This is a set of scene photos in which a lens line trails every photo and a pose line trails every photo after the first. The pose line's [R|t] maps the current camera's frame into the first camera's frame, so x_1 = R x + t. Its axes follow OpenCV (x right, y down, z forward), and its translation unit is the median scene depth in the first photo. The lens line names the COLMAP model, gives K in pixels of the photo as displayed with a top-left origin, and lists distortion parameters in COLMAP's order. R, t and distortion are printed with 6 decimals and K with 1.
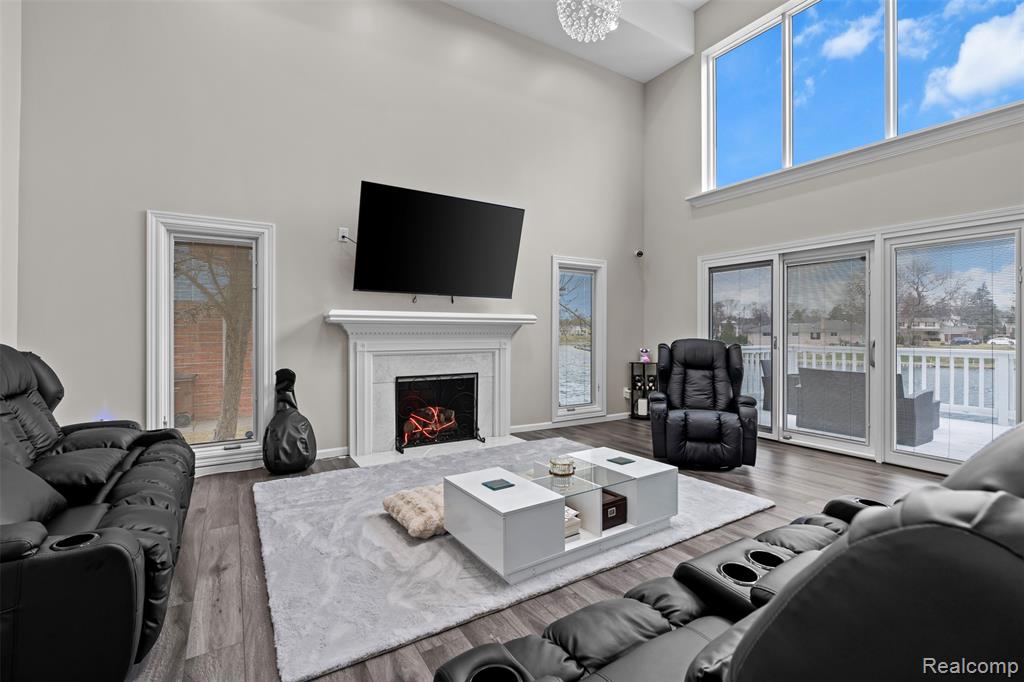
lens RADIAL K [[463.0, 0, 516.5], [0, 463.0, 331.9], [0, 0, 1]] dist [-0.013469, 0.003962]
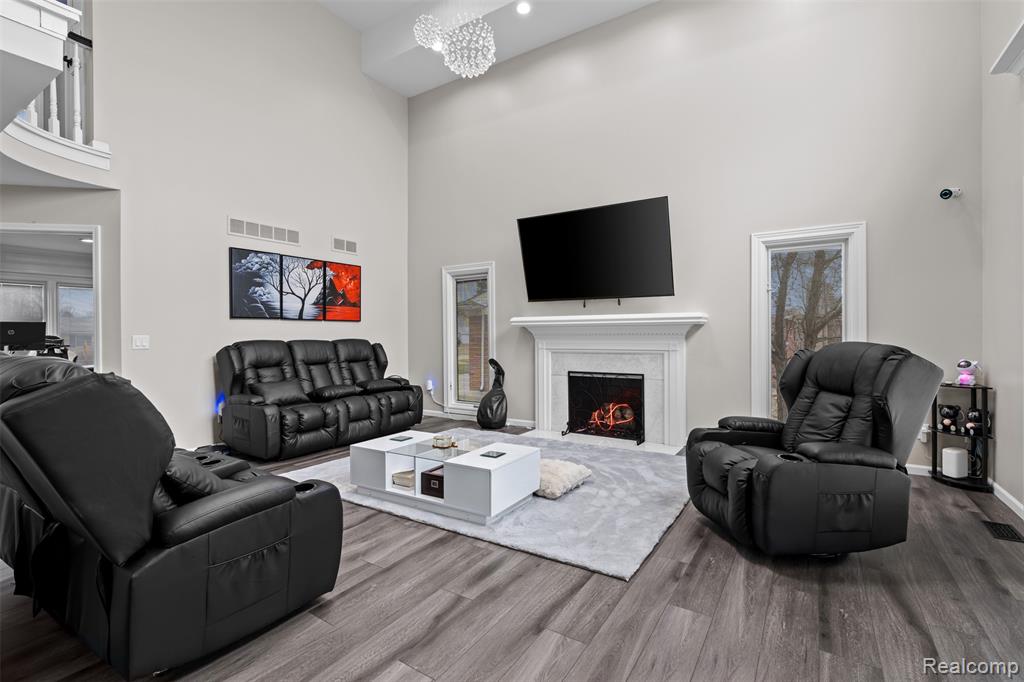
lens RADIAL K [[463.0, 0, 519.2], [0, 463.0, 340.0], [0, 0, 1]] dist [-0.013469, 0.003962]
pose [[0.426380, 0.006974, -0.904517, 0.744622], [0.005845, 0.999928, 0.010465, 0.003924], [0.904525, -0.009749, 0.426309, 0.374029]]
